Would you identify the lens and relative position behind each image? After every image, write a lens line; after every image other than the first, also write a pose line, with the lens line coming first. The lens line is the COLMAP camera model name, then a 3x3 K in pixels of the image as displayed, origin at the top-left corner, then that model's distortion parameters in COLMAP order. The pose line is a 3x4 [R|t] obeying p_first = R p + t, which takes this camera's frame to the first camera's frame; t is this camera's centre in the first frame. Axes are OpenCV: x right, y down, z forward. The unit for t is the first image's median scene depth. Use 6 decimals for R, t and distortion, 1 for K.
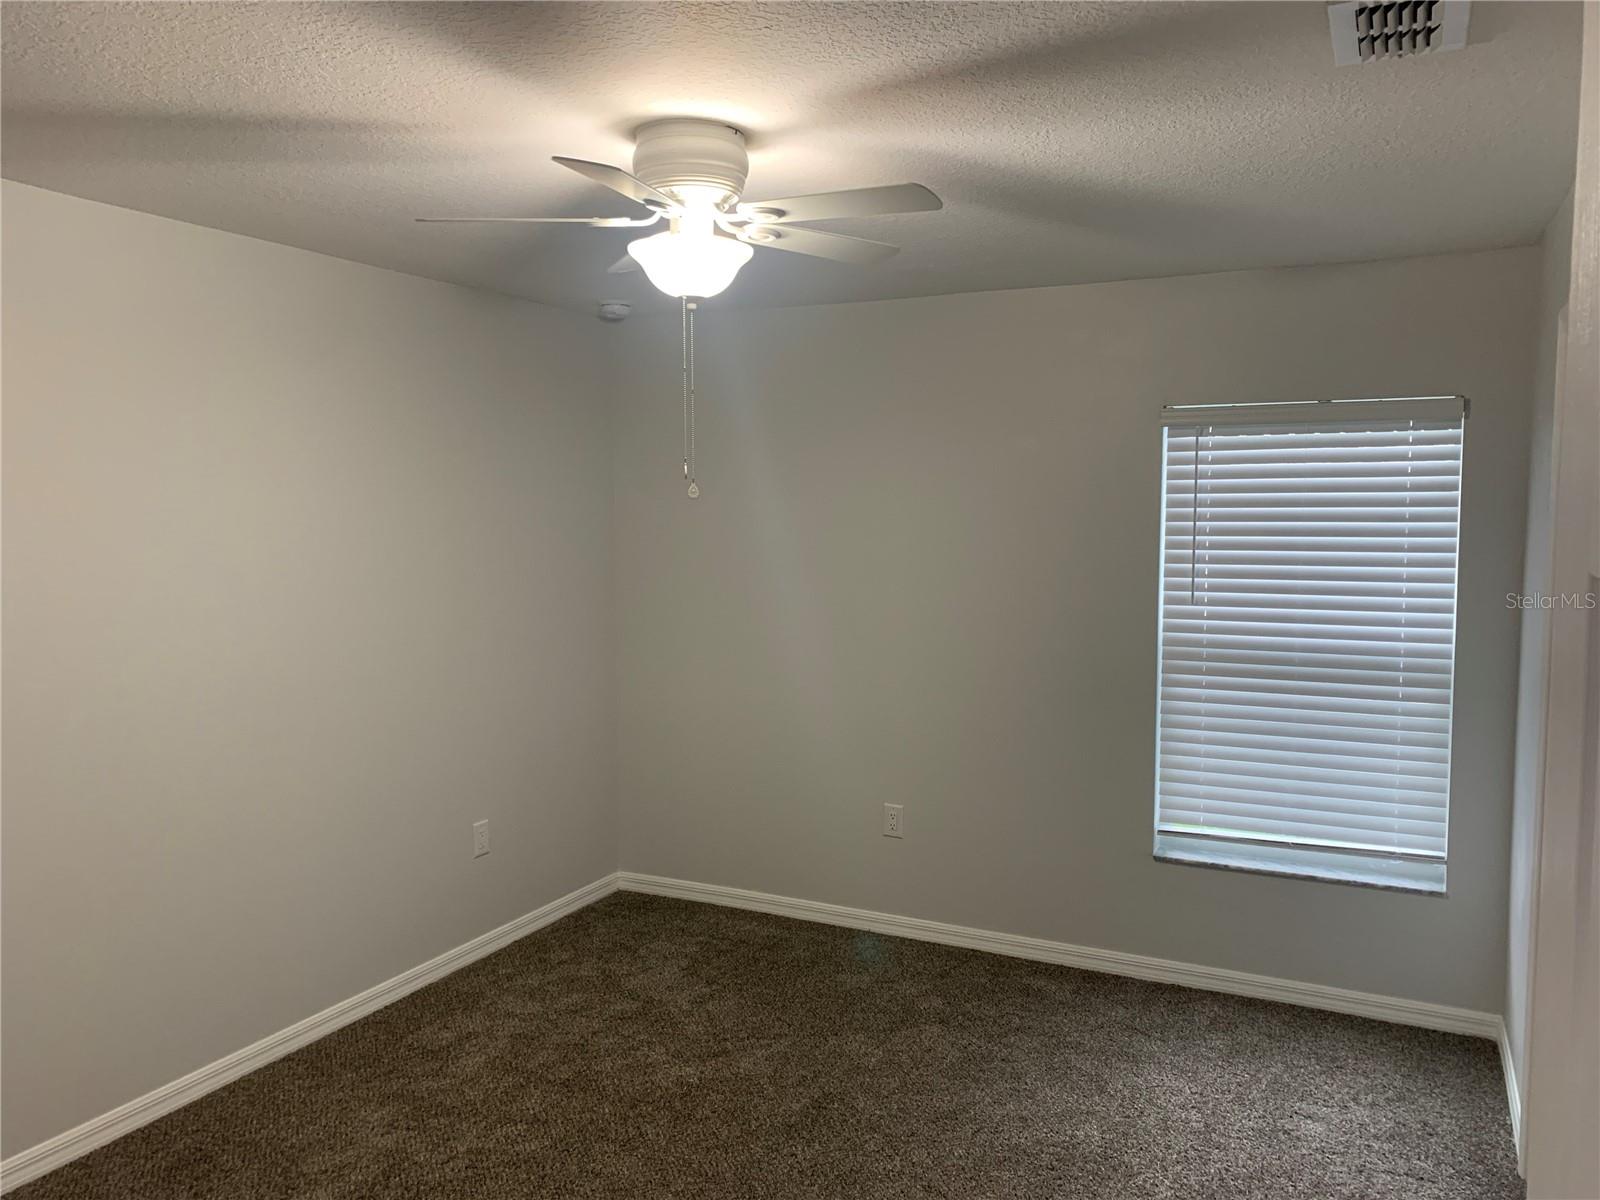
lens RADIAL K [[1212.3, 0, 795.9], [0, 1212.3, 605.7], [0, 0, 1]] dist [0.041134, -0.044862]
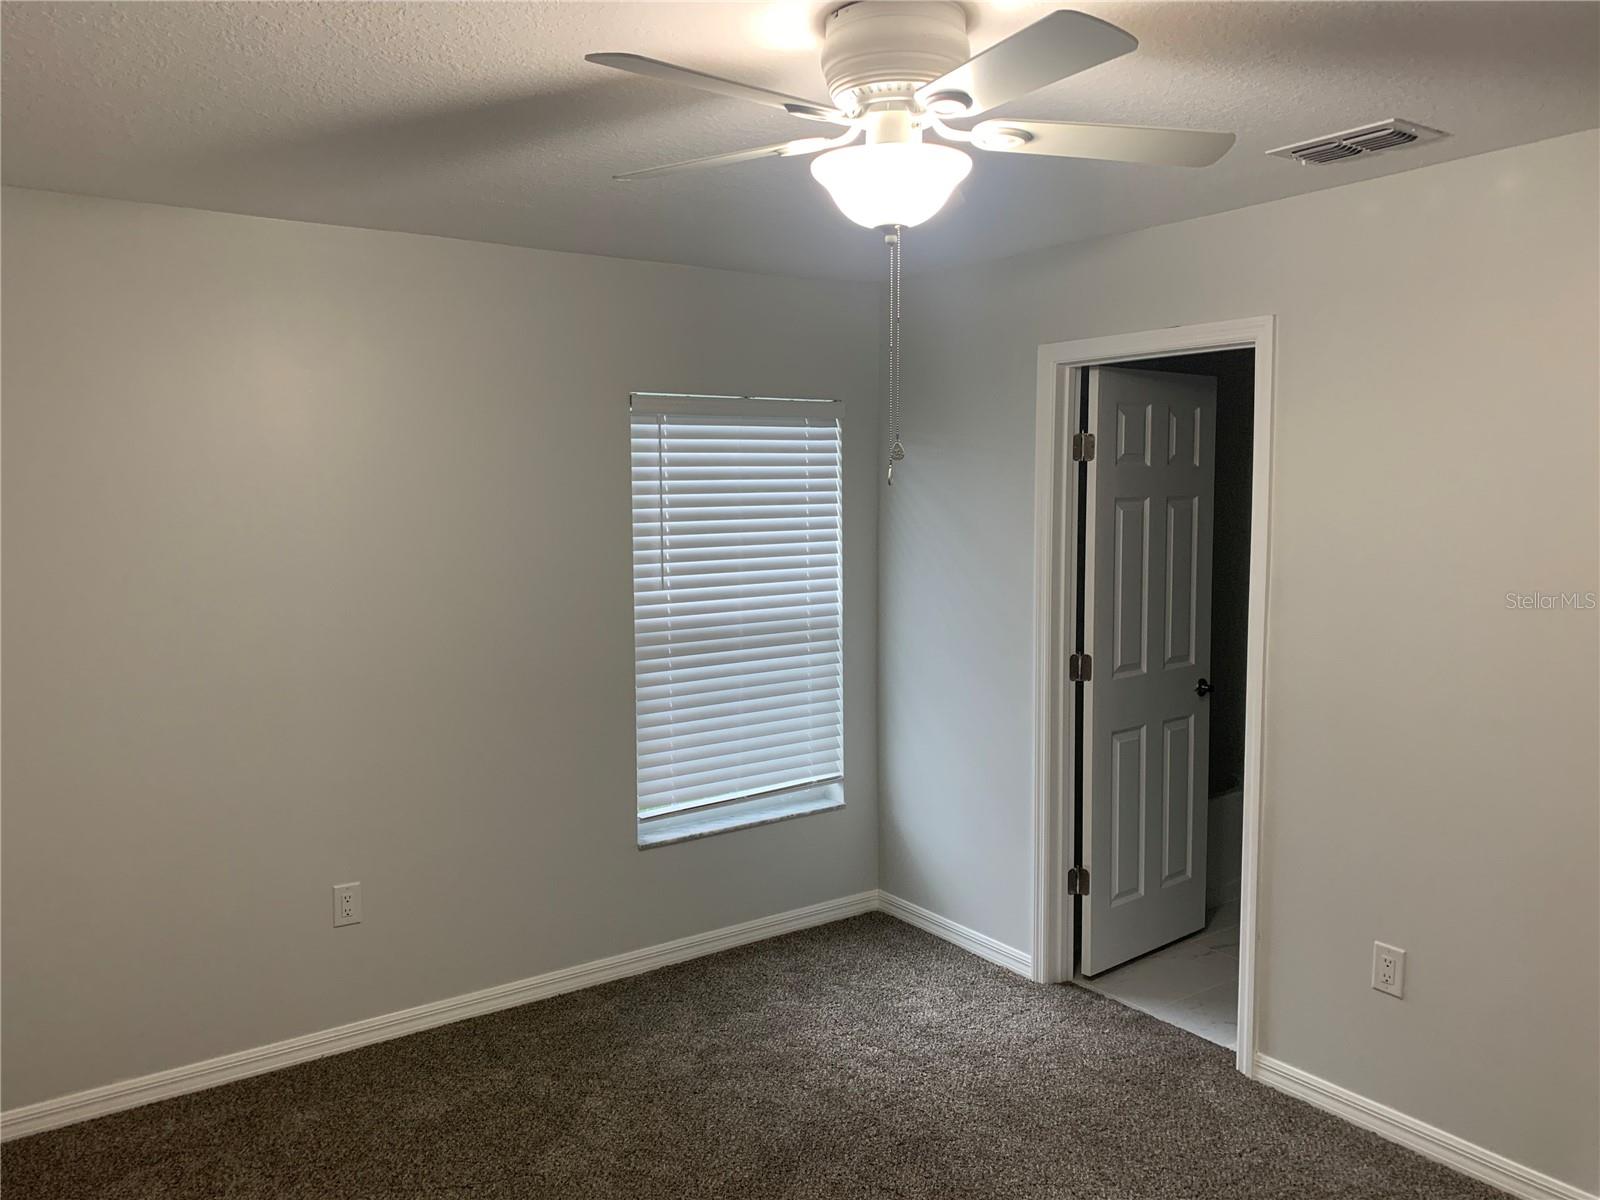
lens RADIAL K [[1212.3, 0, 798.7], [0, 1212.3, 576.9], [0, 0, 1]] dist [0.041134, -0.044862]
pose [[0.482468, -0.075433, 0.872659, -0.507877], [0.080239, 0.995902, 0.041724, -0.044928], [-0.872231, 0.049891, 0.486544, 0.409984]]
